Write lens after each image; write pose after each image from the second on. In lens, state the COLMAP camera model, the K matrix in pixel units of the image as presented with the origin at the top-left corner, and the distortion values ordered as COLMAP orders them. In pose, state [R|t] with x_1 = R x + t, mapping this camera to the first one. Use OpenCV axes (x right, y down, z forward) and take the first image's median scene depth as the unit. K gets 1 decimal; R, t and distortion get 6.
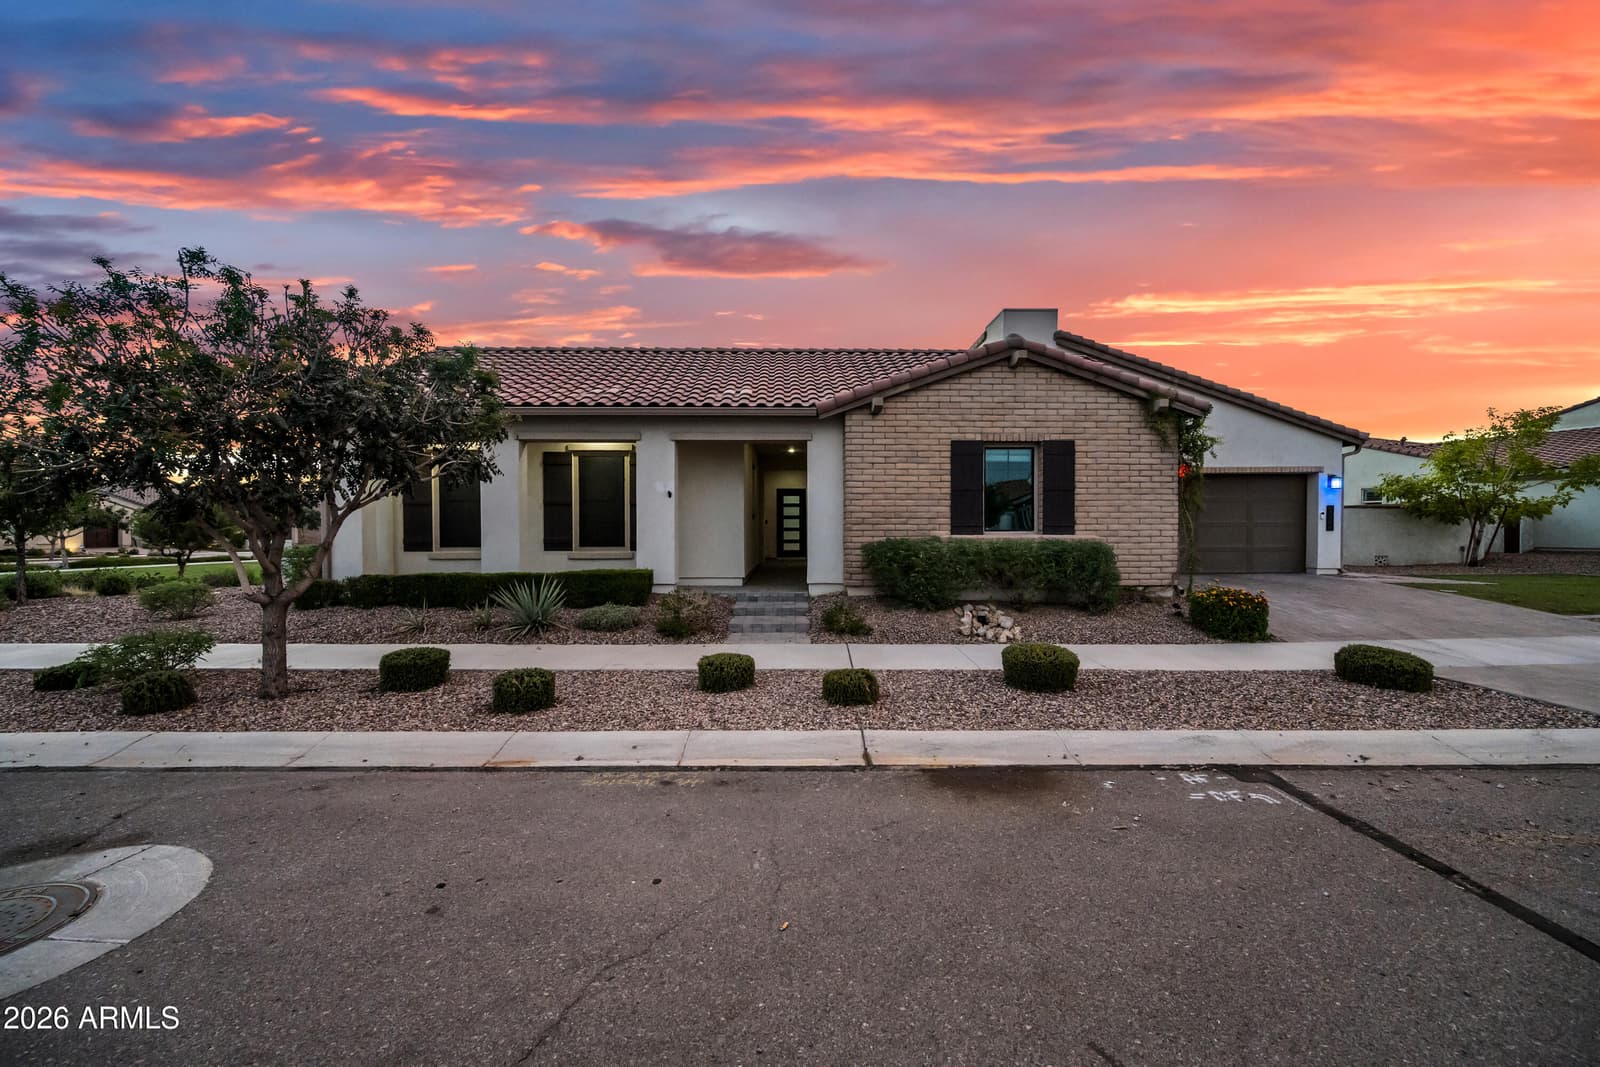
lens RADIAL K [[576.5, 0, 804.0], [0, 576.5, 535.8], [0, 0, 1]] dist [0.001008, 0.000166]
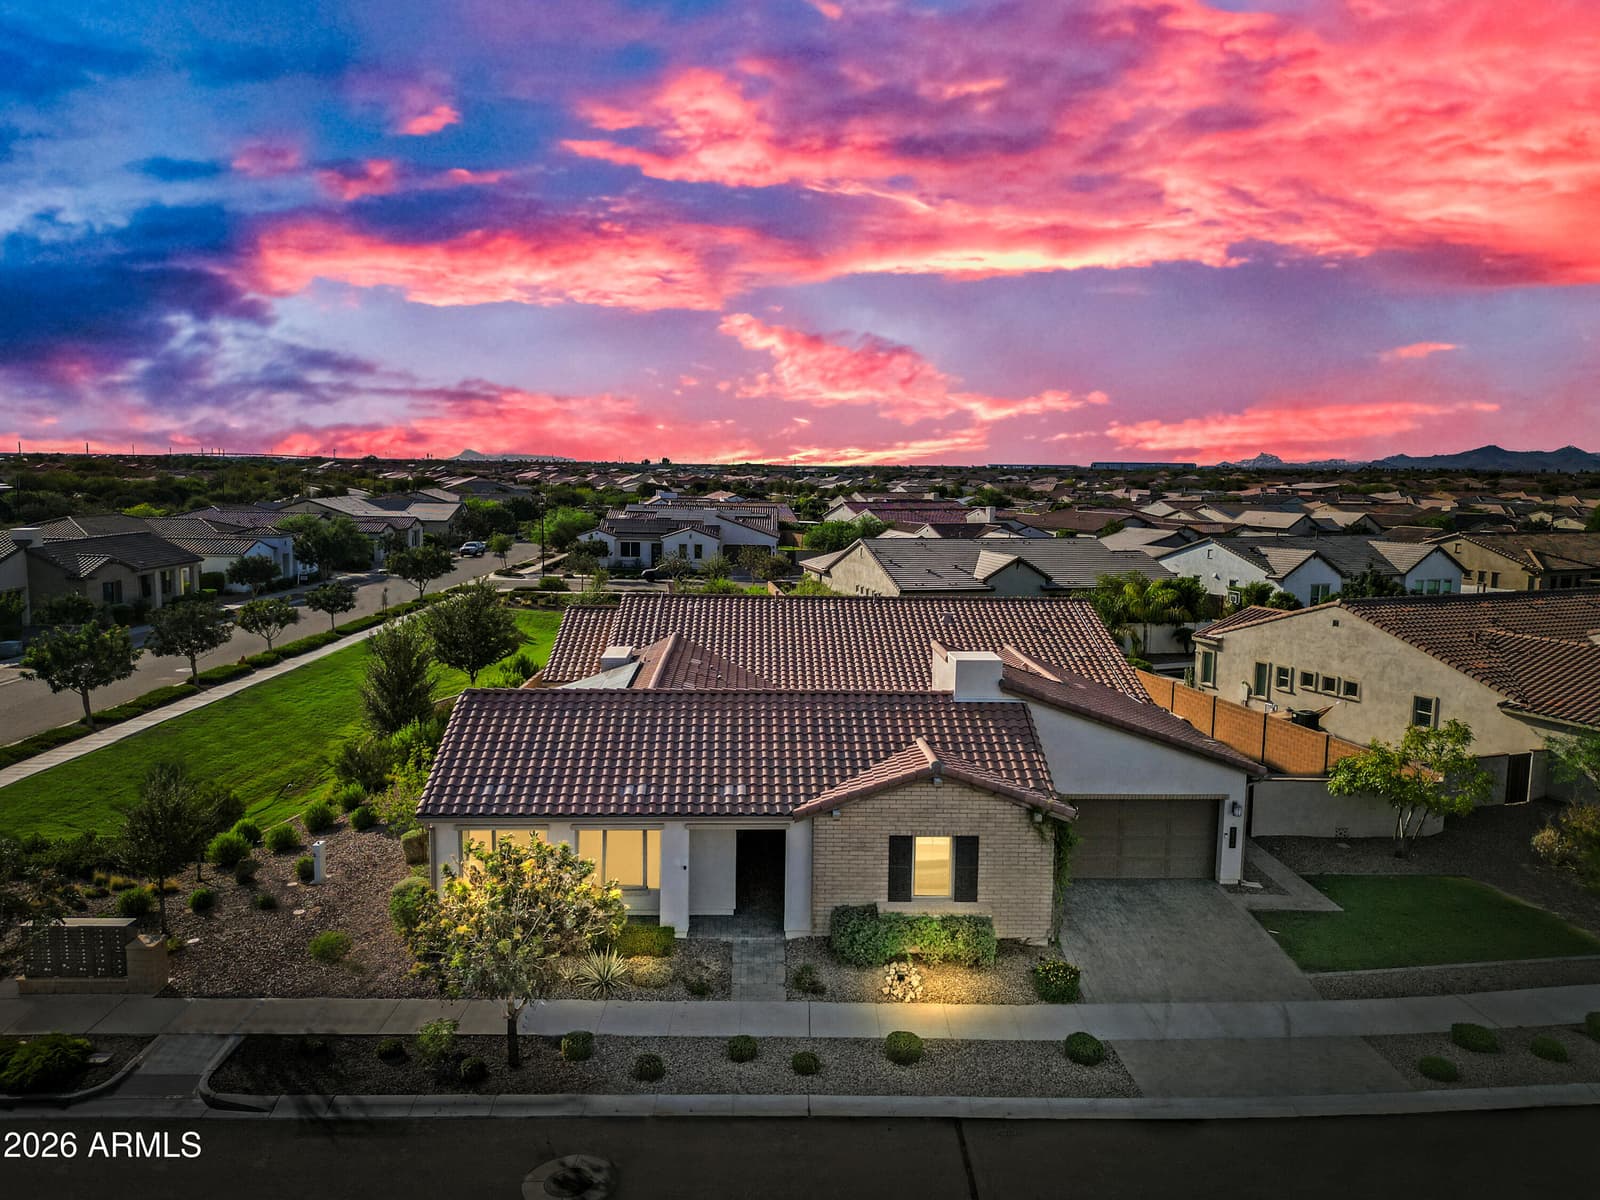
lens RADIAL K [[1019.0, 0, 800.0], [0, 1019.0, 600.0], [0, 0, 1]] dist [0.040664, 0.000233]
pose [[0.999509, 0.012601, 0.028674, -0.038459], [-0.015282, 0.995335, 0.095262, -0.999376], [-0.027340, -0.095653, 0.995039, -1.435823]]
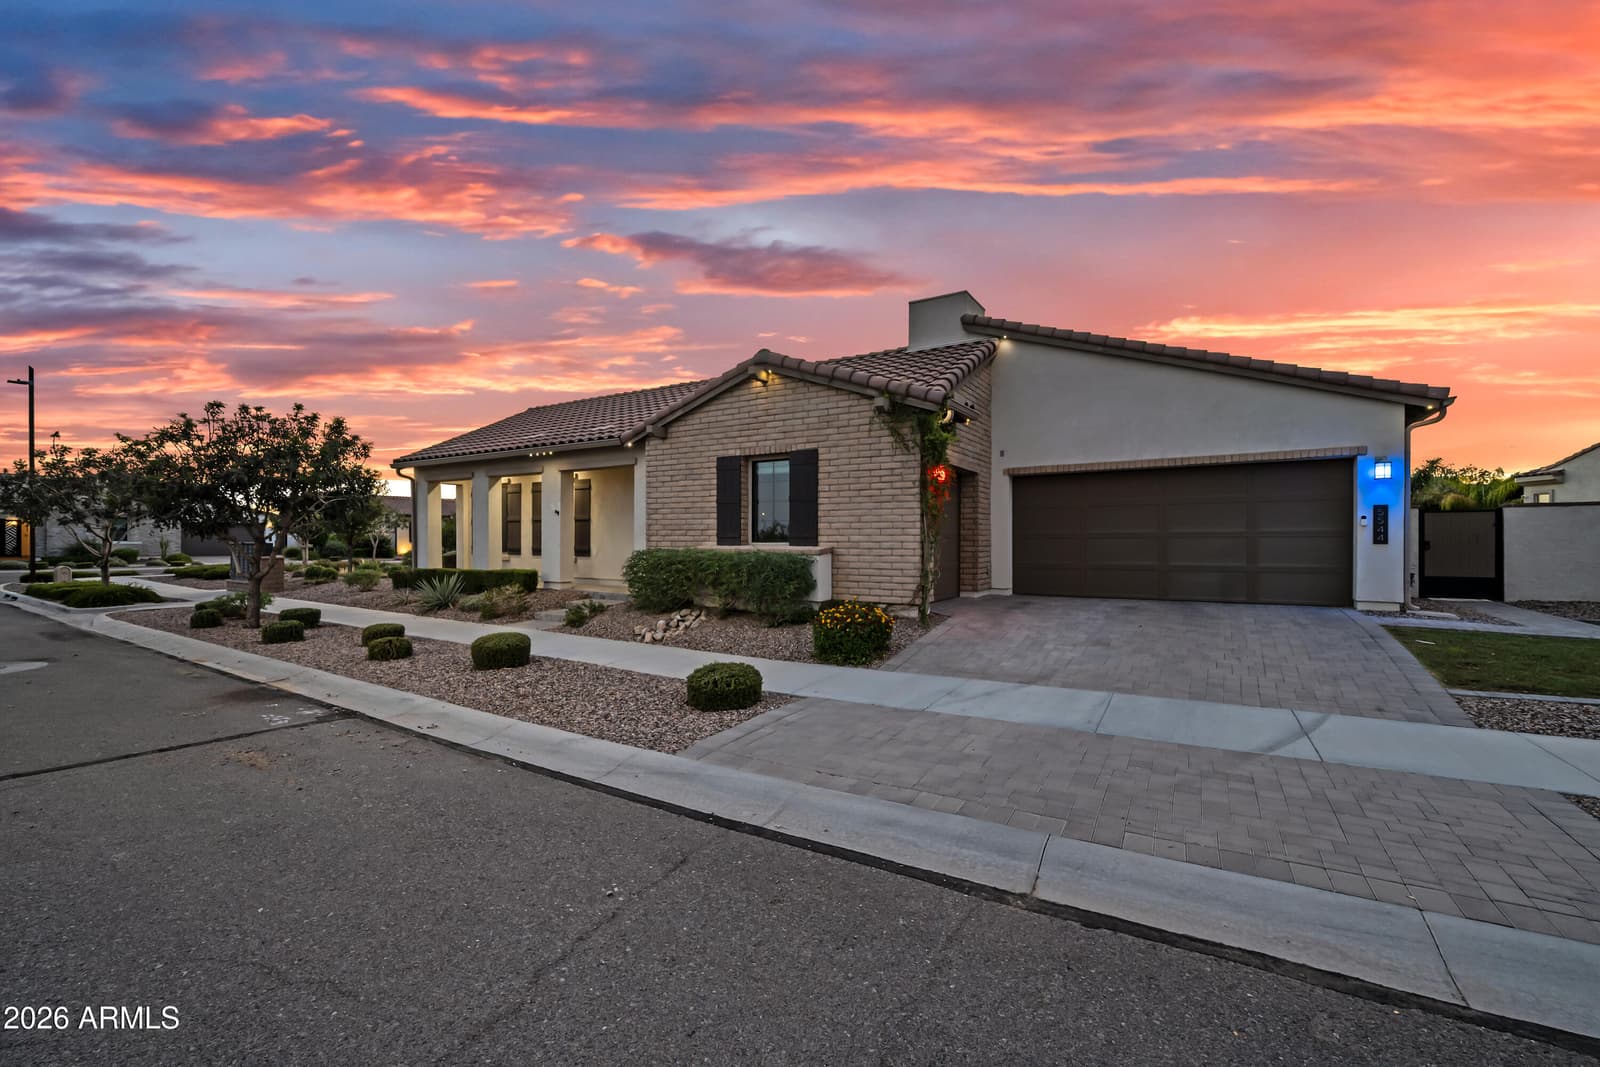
lens RADIAL K [[606.6, 0, 800.0], [0, 606.6, 533.5], [0, 0, 1]] dist [-0.000107, 0.000105]
pose [[0.861855, -0.003583, -0.507142, 1.002776], [-0.007396, 0.999780, -0.019633, -0.003205], [0.507100, 0.020671, 0.861639, 0.116473]]
